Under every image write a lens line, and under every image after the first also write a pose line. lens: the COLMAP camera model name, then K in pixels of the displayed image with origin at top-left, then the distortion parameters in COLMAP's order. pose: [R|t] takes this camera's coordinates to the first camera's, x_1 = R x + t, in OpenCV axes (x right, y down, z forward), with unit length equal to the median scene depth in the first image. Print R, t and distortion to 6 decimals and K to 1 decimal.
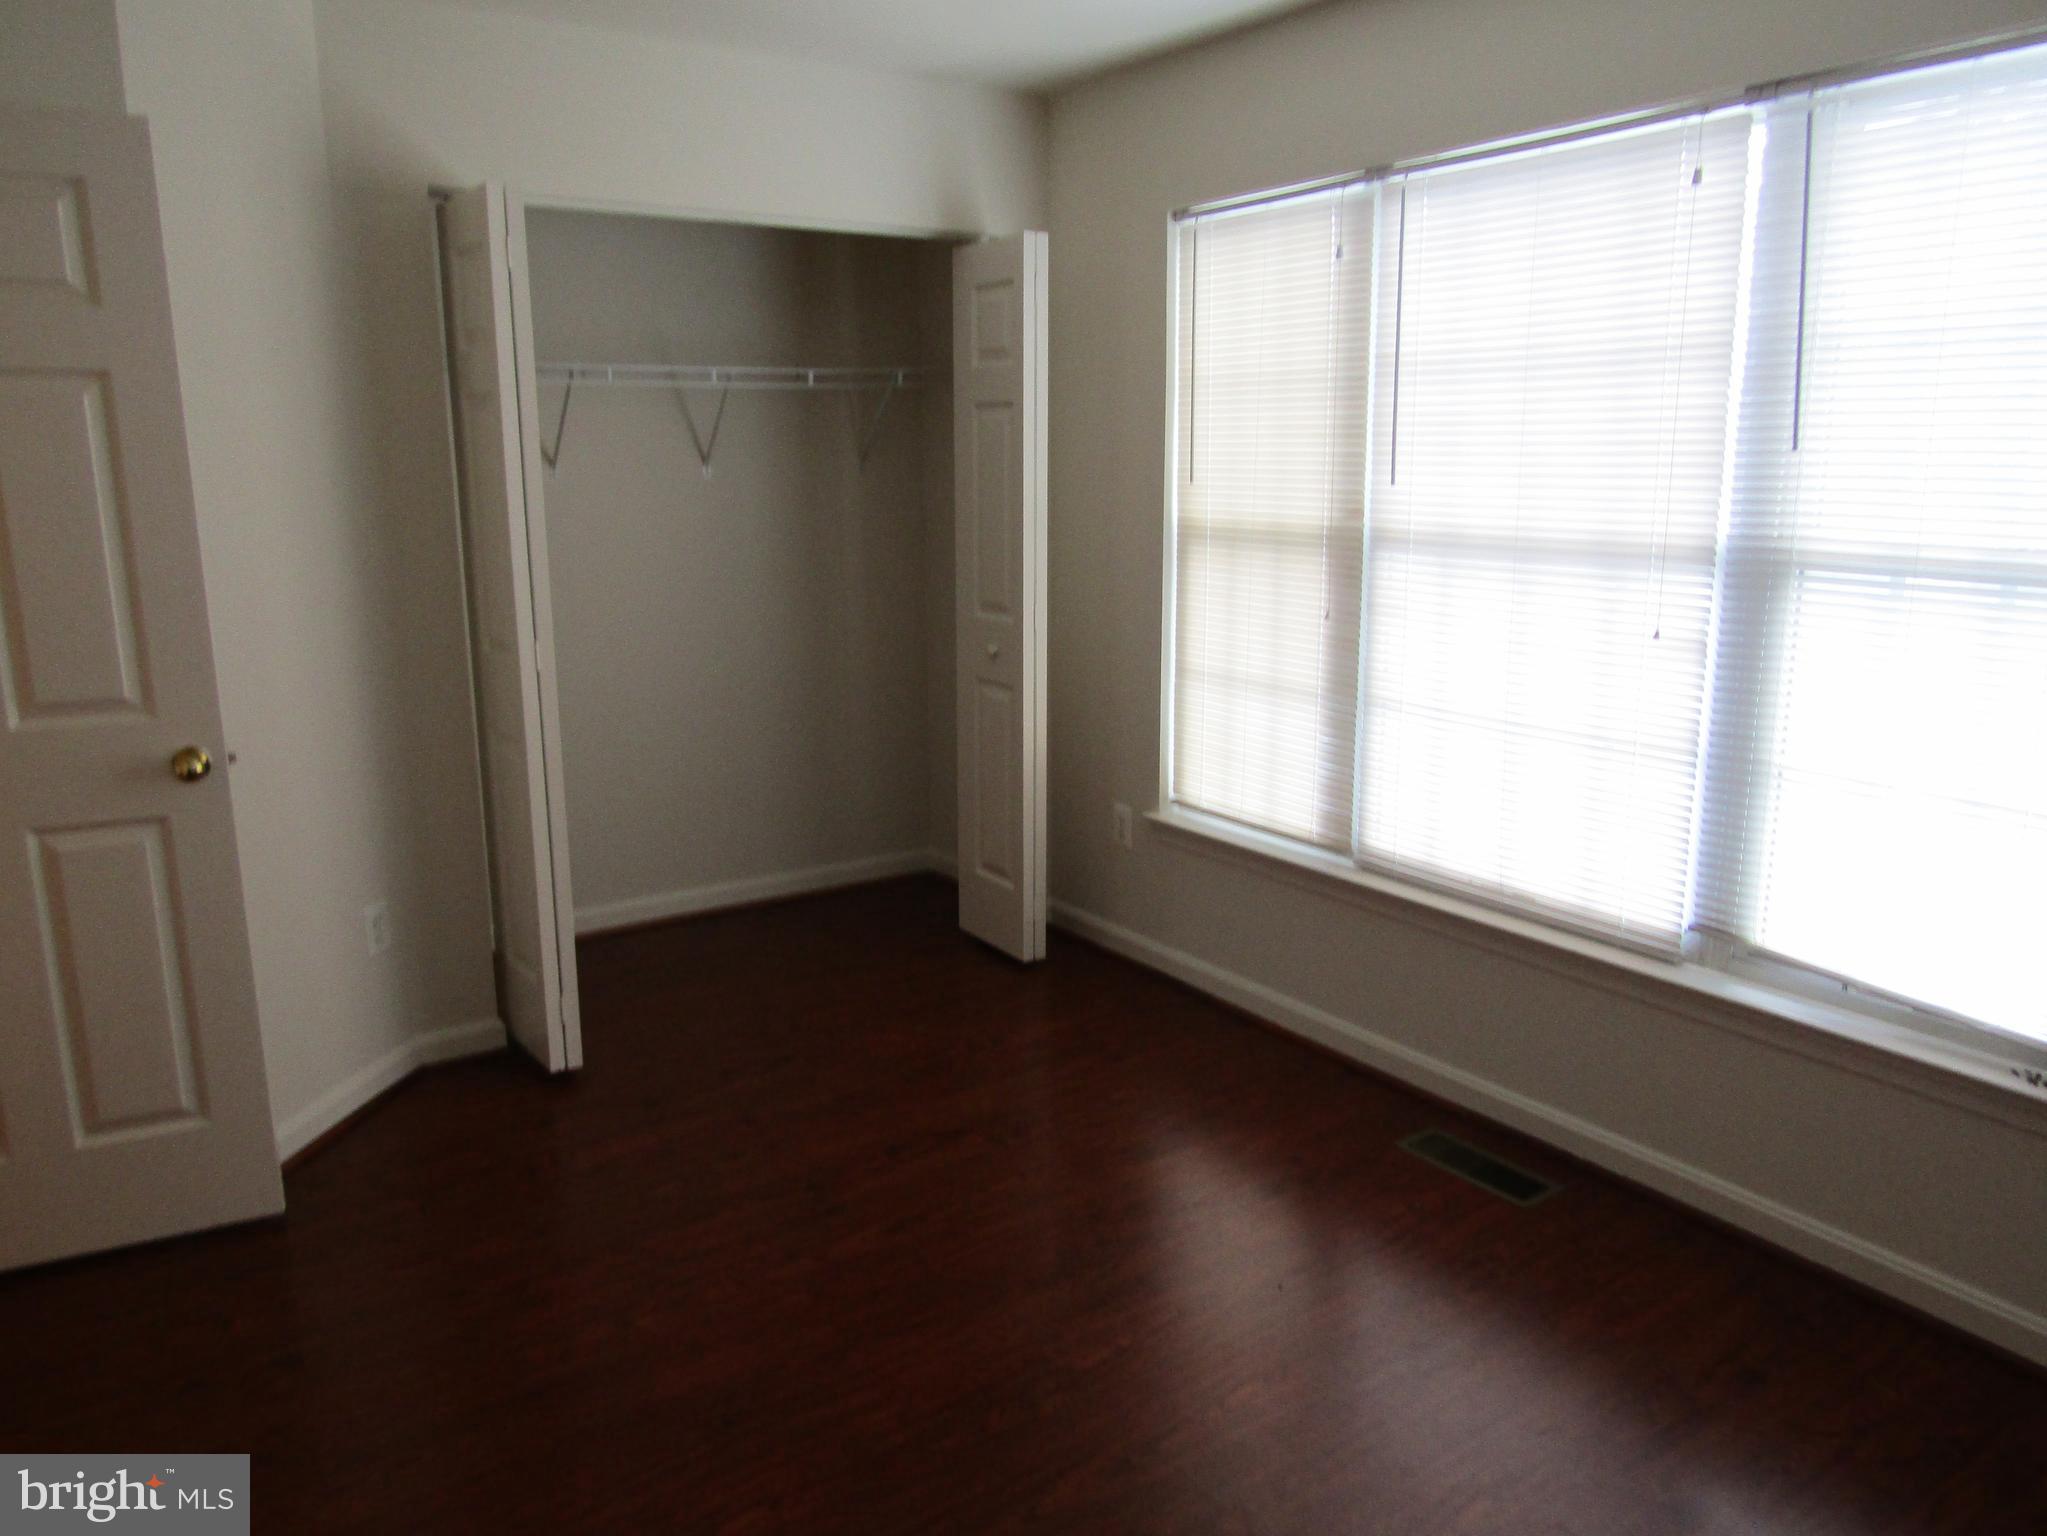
lens RADIAL K [[1452.2, 0, 1023.5], [0, 1452.2, 768.0], [0, 0, 1]] dist [-0.004073, -0.009919]
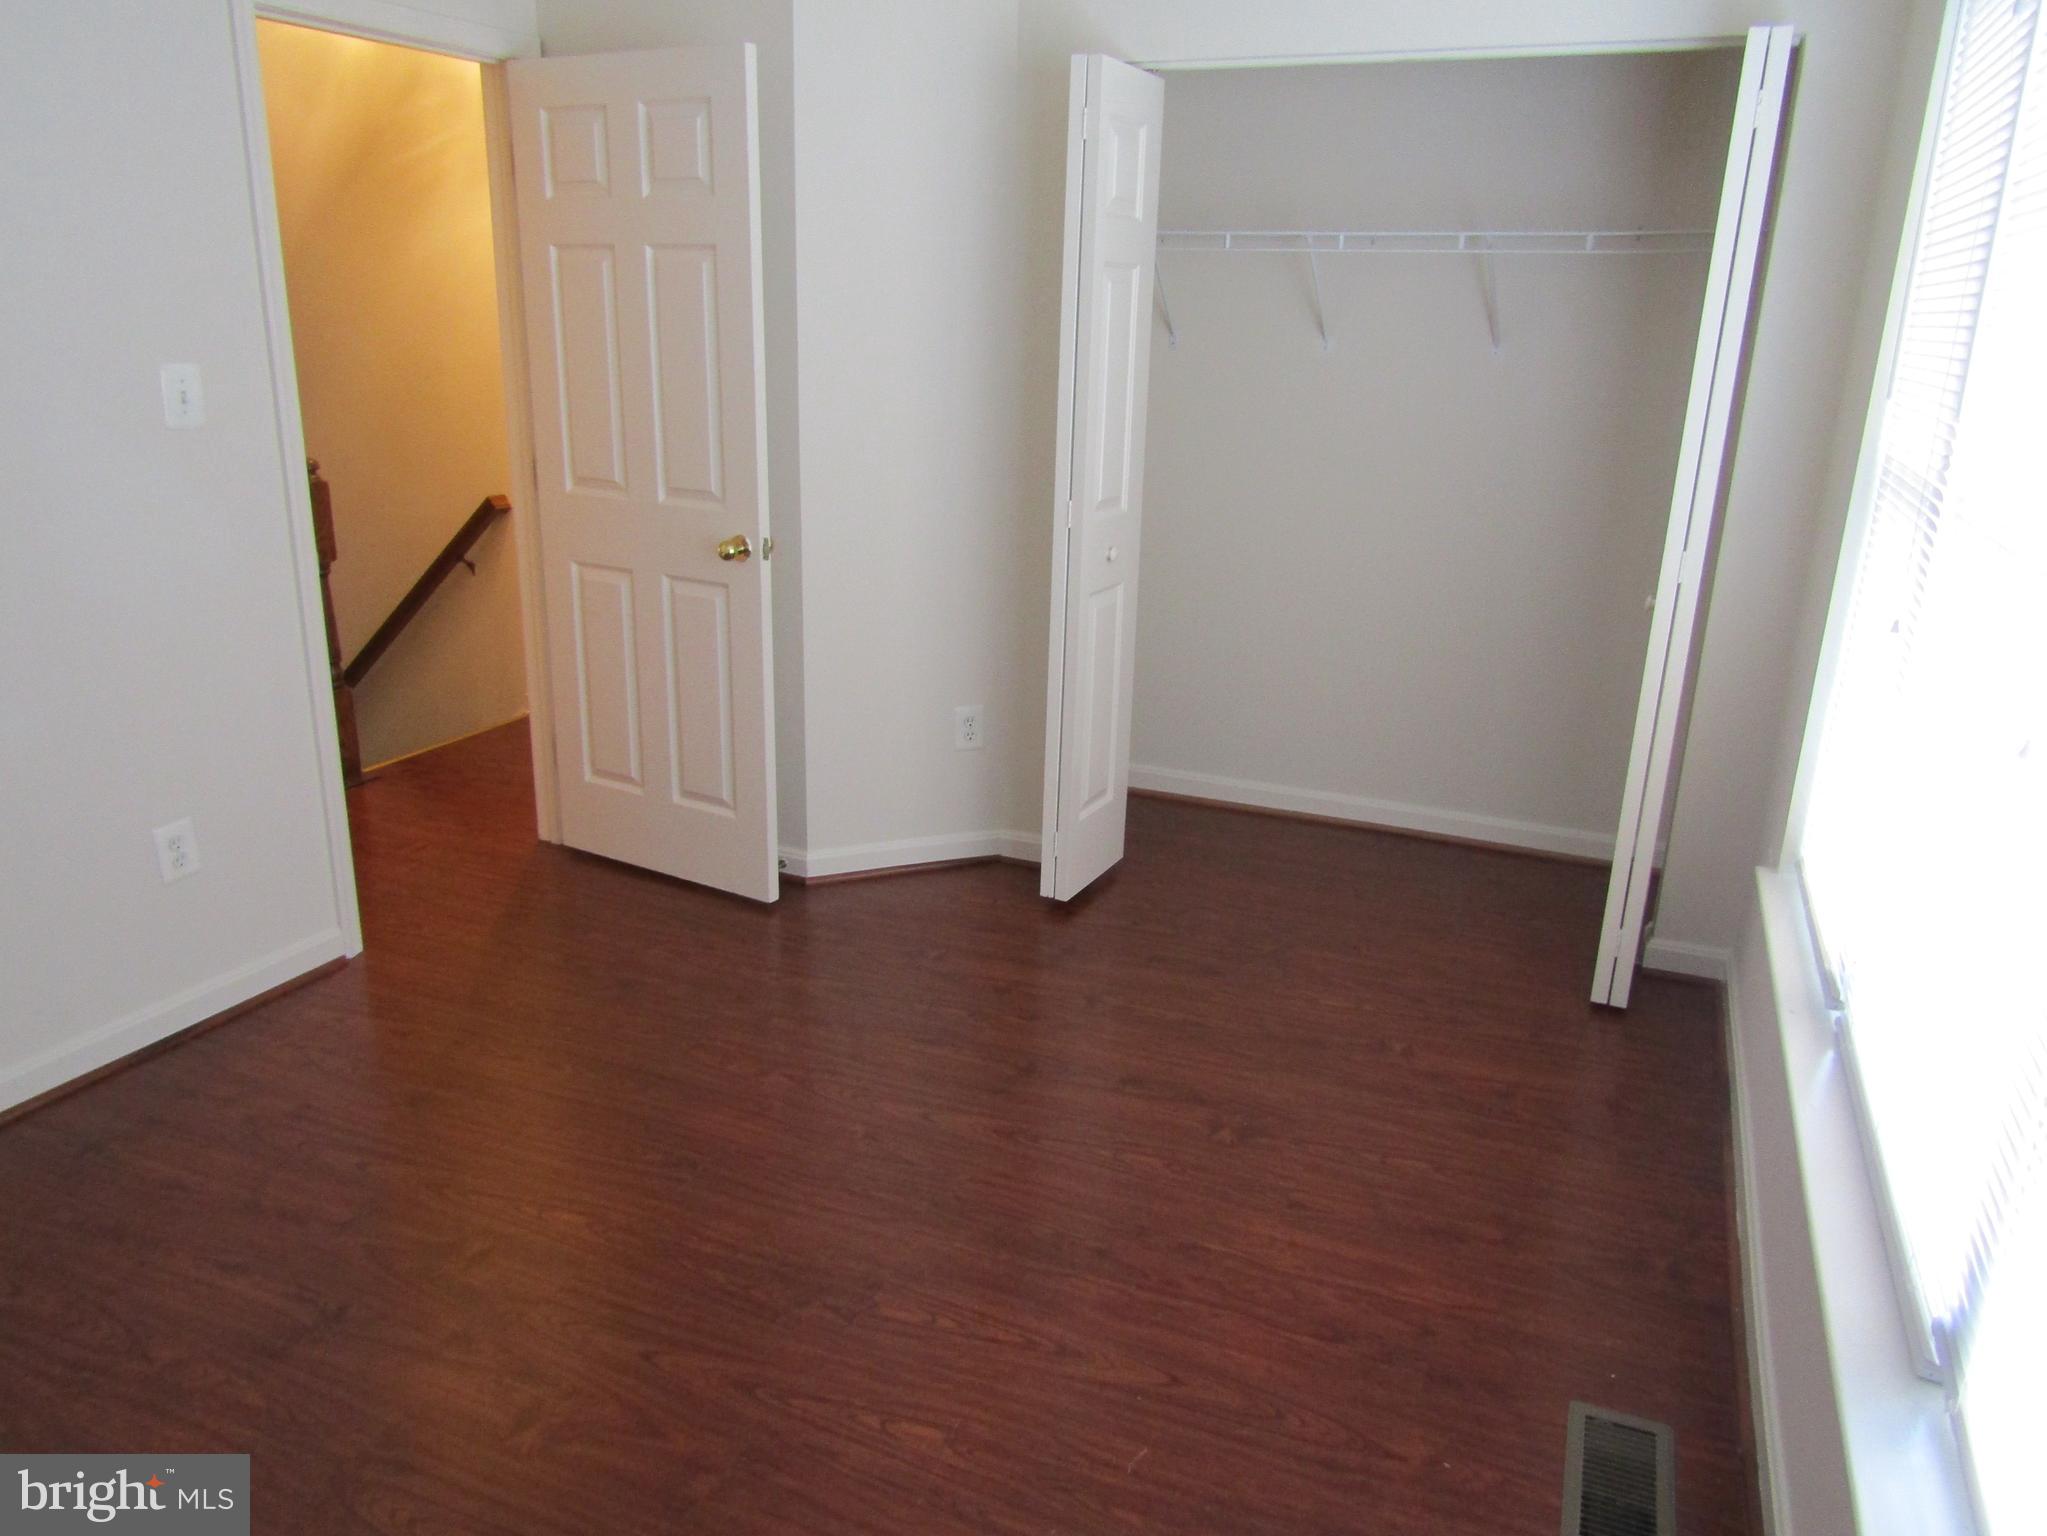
lens RADIAL K [[1452.2, 0, 1023.5], [0, 1452.2, 768.0], [0, 0, 1]] dist [-0.004073, -0.009919]
pose [[0.537412, 0.269854, -0.798979, 0.649285], [-0.207378, 0.960617, 0.184959, -0.104027], [0.817425, 0.066291, 0.572208, 0.444154]]
